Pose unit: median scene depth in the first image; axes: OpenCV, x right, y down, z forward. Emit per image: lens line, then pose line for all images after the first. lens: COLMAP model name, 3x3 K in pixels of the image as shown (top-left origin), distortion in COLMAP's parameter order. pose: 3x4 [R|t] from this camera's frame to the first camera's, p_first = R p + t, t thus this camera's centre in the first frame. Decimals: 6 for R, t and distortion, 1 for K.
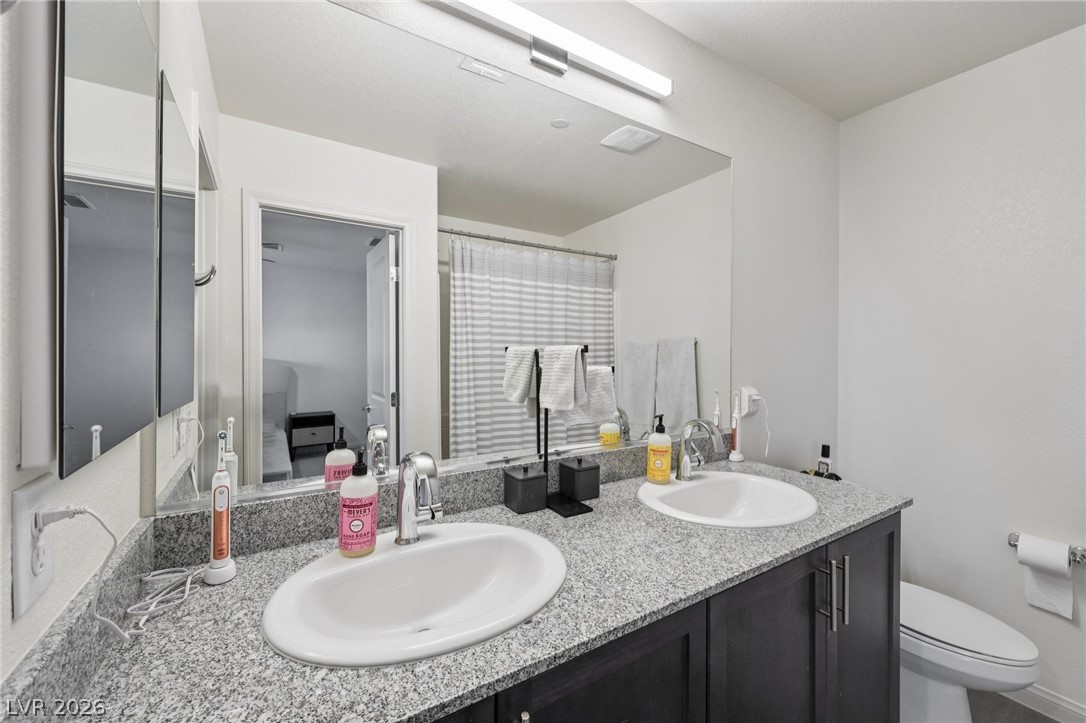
lens RADIAL K [[436.9, 0, 542.6], [0, 436.9, 350.7], [0, 0, 1]] dist [0.000811, 0.000210]
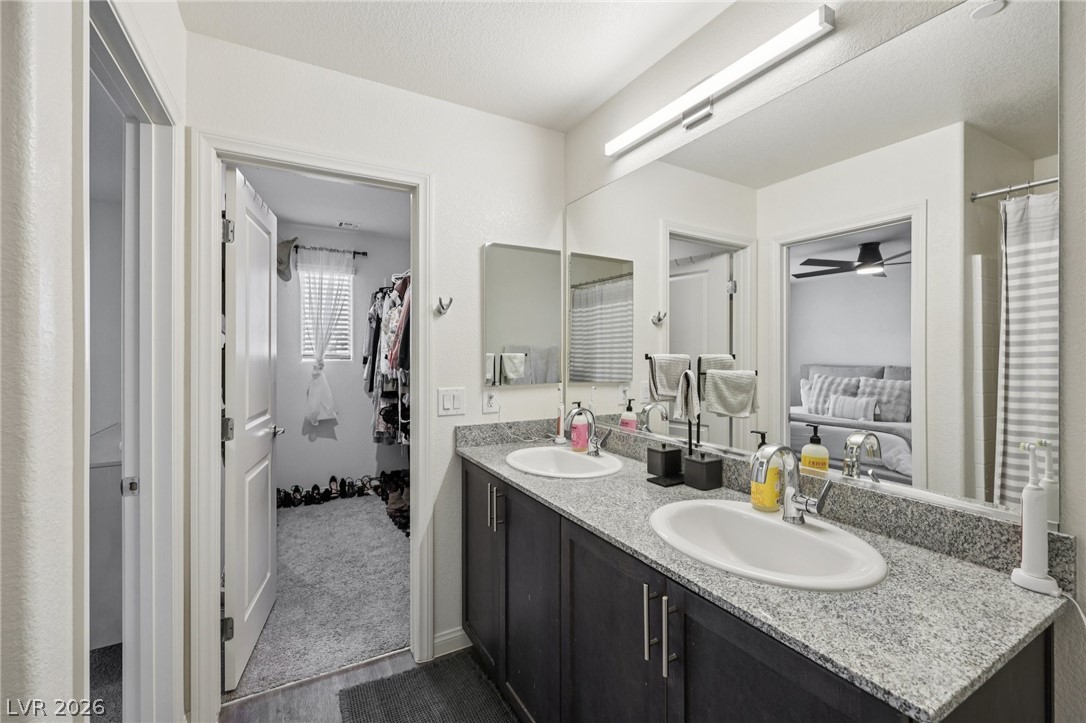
lens RADIAL K [[437.0, 0, 545.5], [0, 437.0, 355.6], [0, 0, 1]] dist [-0.000933, 0.000482]
pose [[-0.021520, -0.000397, -0.999768, 1.463342], [0.000577, 1.000000, -0.000410, -0.009490], [0.999768, -0.000586, -0.021520, 0.730637]]
